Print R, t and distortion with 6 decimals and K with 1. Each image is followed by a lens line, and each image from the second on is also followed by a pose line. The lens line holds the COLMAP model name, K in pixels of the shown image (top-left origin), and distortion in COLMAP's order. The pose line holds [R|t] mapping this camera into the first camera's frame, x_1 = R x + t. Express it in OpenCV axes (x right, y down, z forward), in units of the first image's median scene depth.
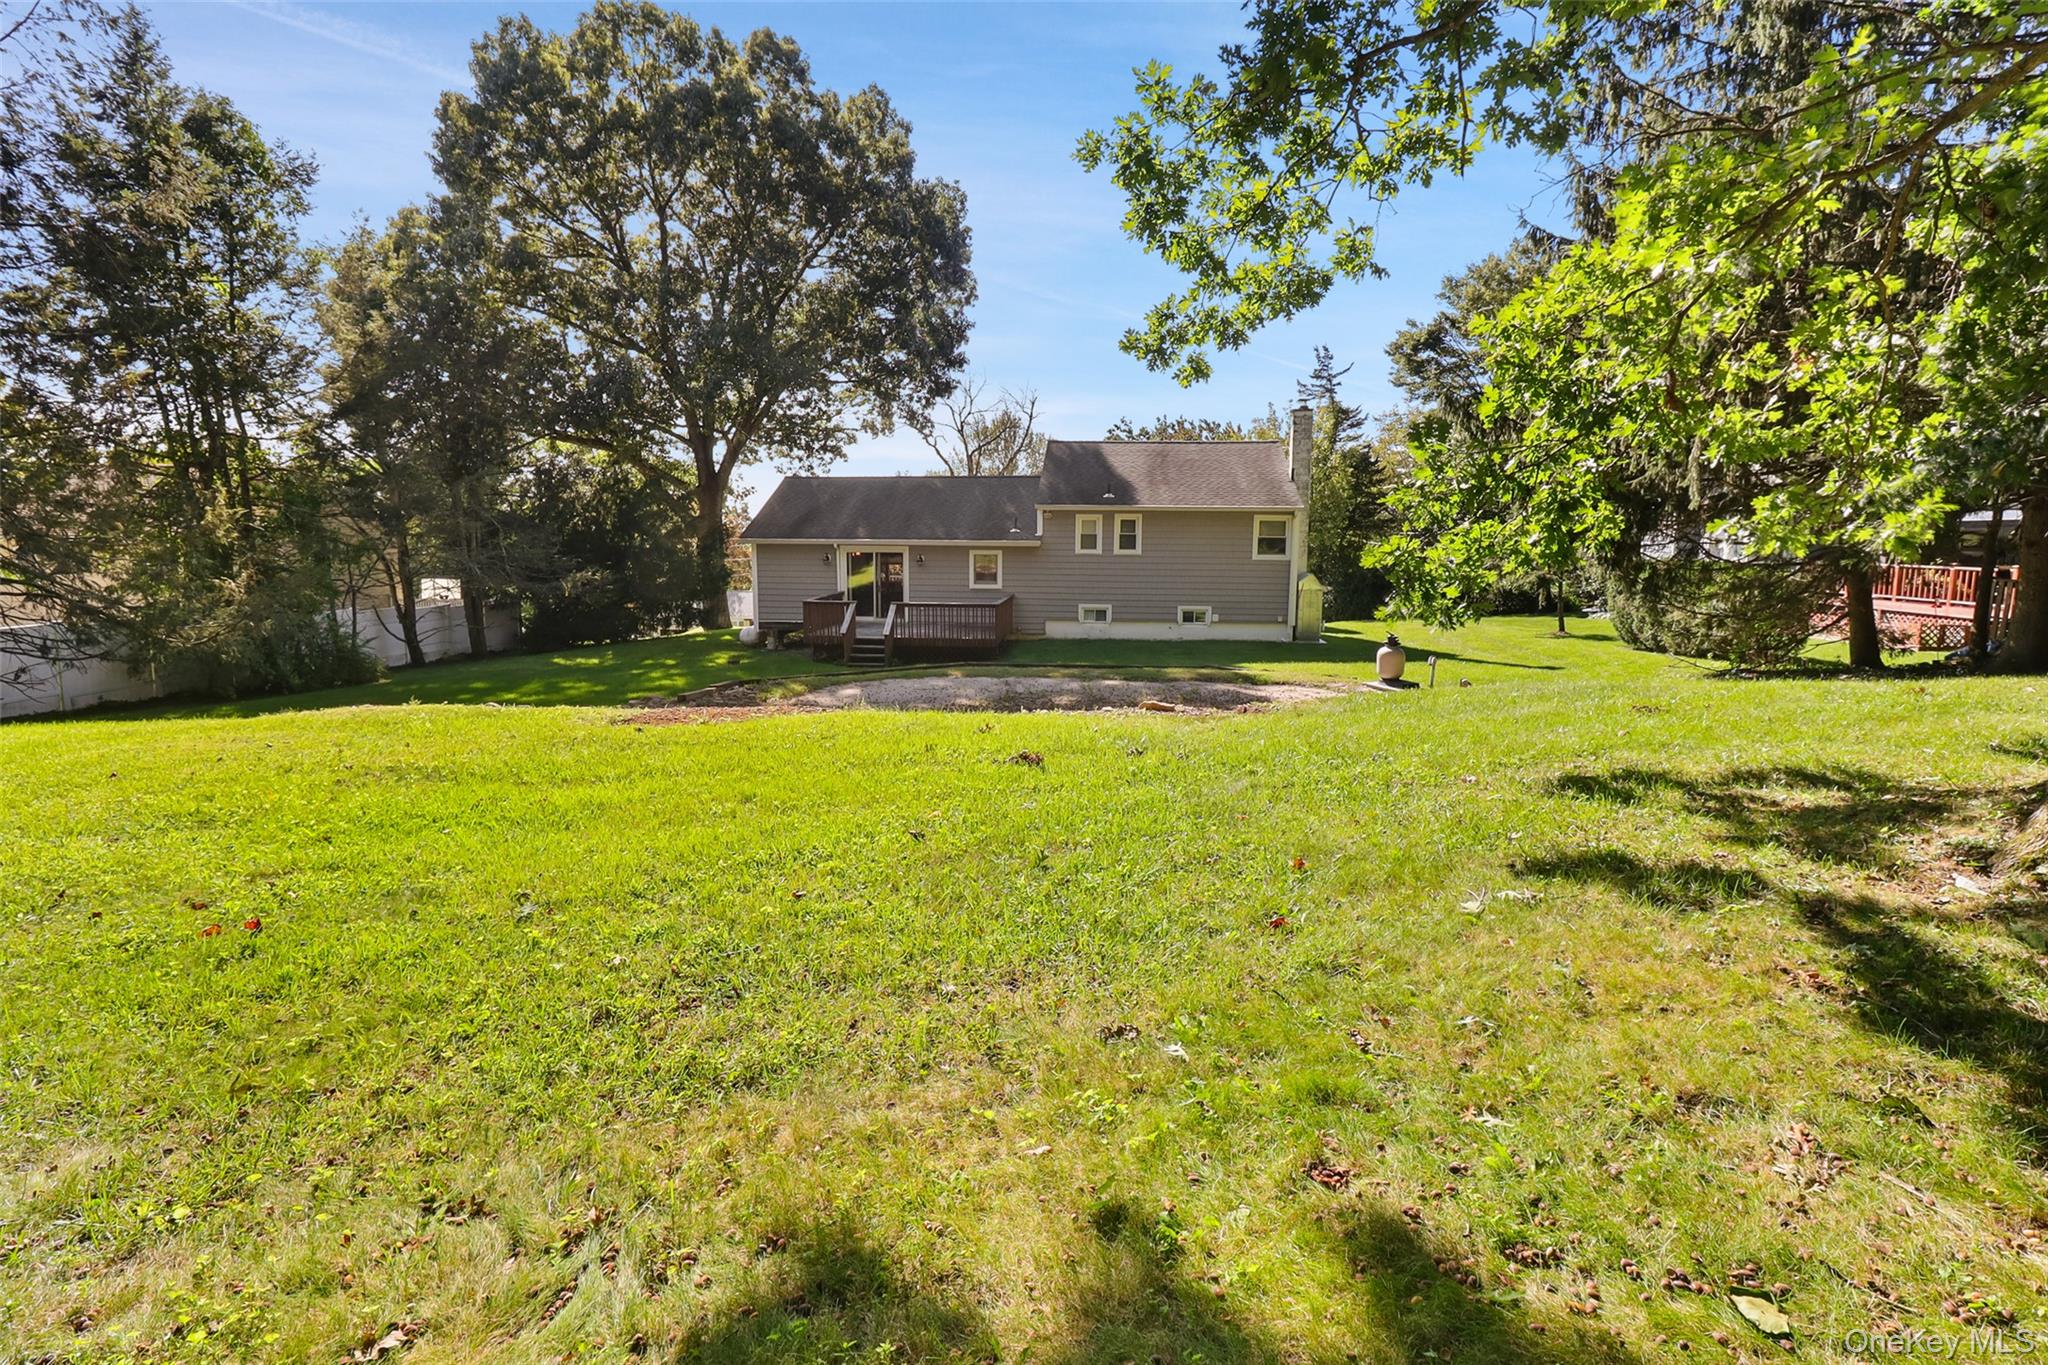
lens RADIAL K [[956.5, 0, 1034.0], [0, 956.5, 632.1], [0, 0, 1]] dist [0.000953, -0.000135]
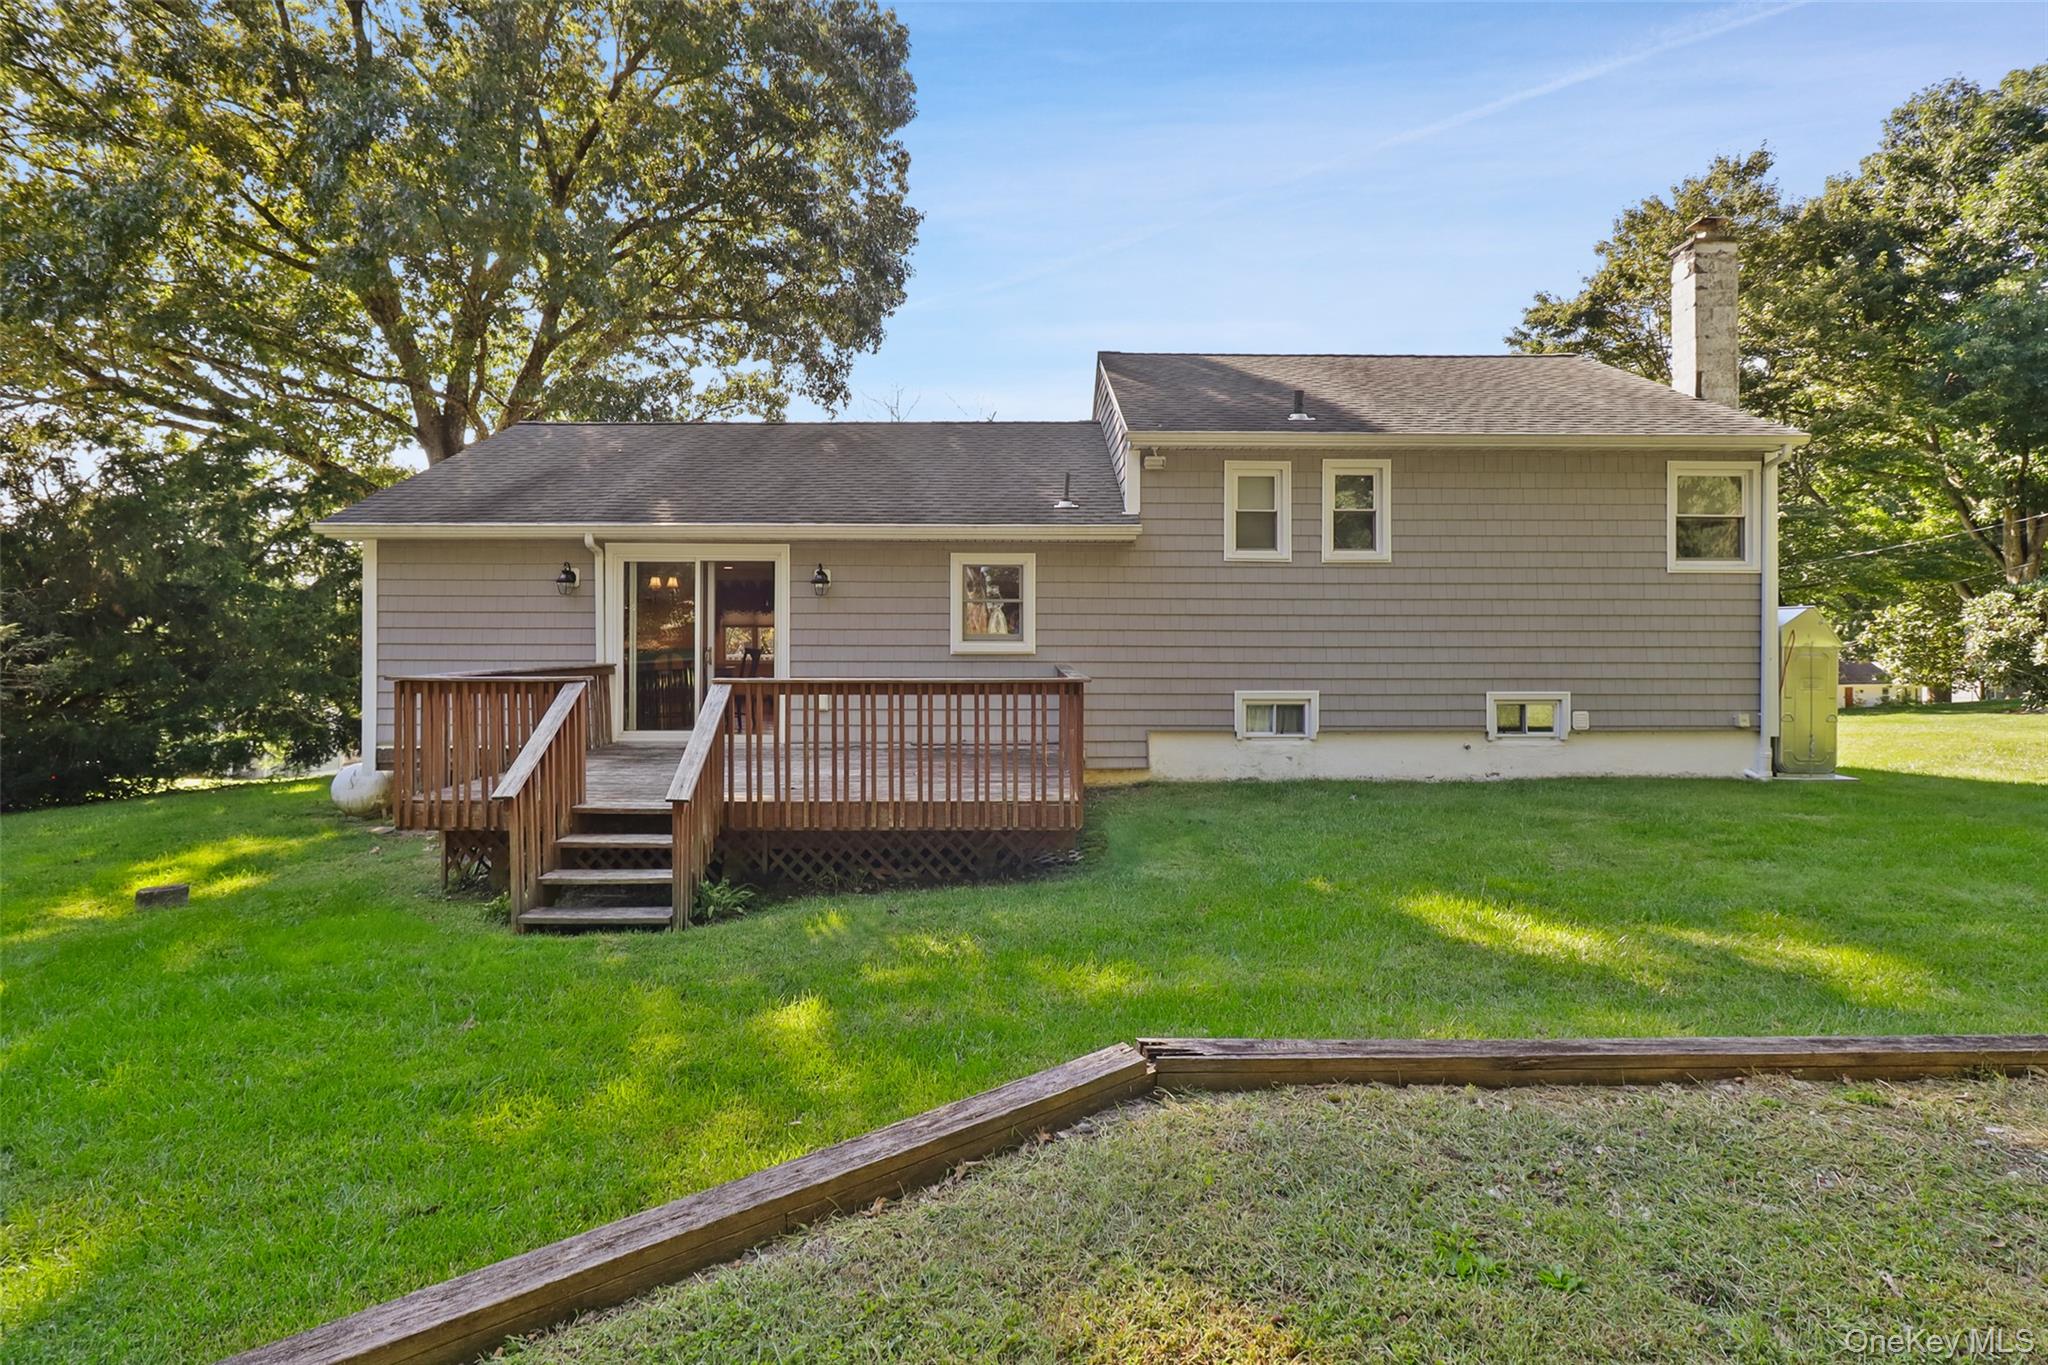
lens RADIAL K [[956.5, 0, 1034.0], [0, 956.5, 632.1], [0, 0, 1]] dist [0.000953, -0.000135]
pose [[0.995104, -0.004838, 0.098710, -0.073157], [0.016495, 0.992922, -0.117621, -0.008359], [-0.097442, 0.118673, 0.988141, 0.626417]]
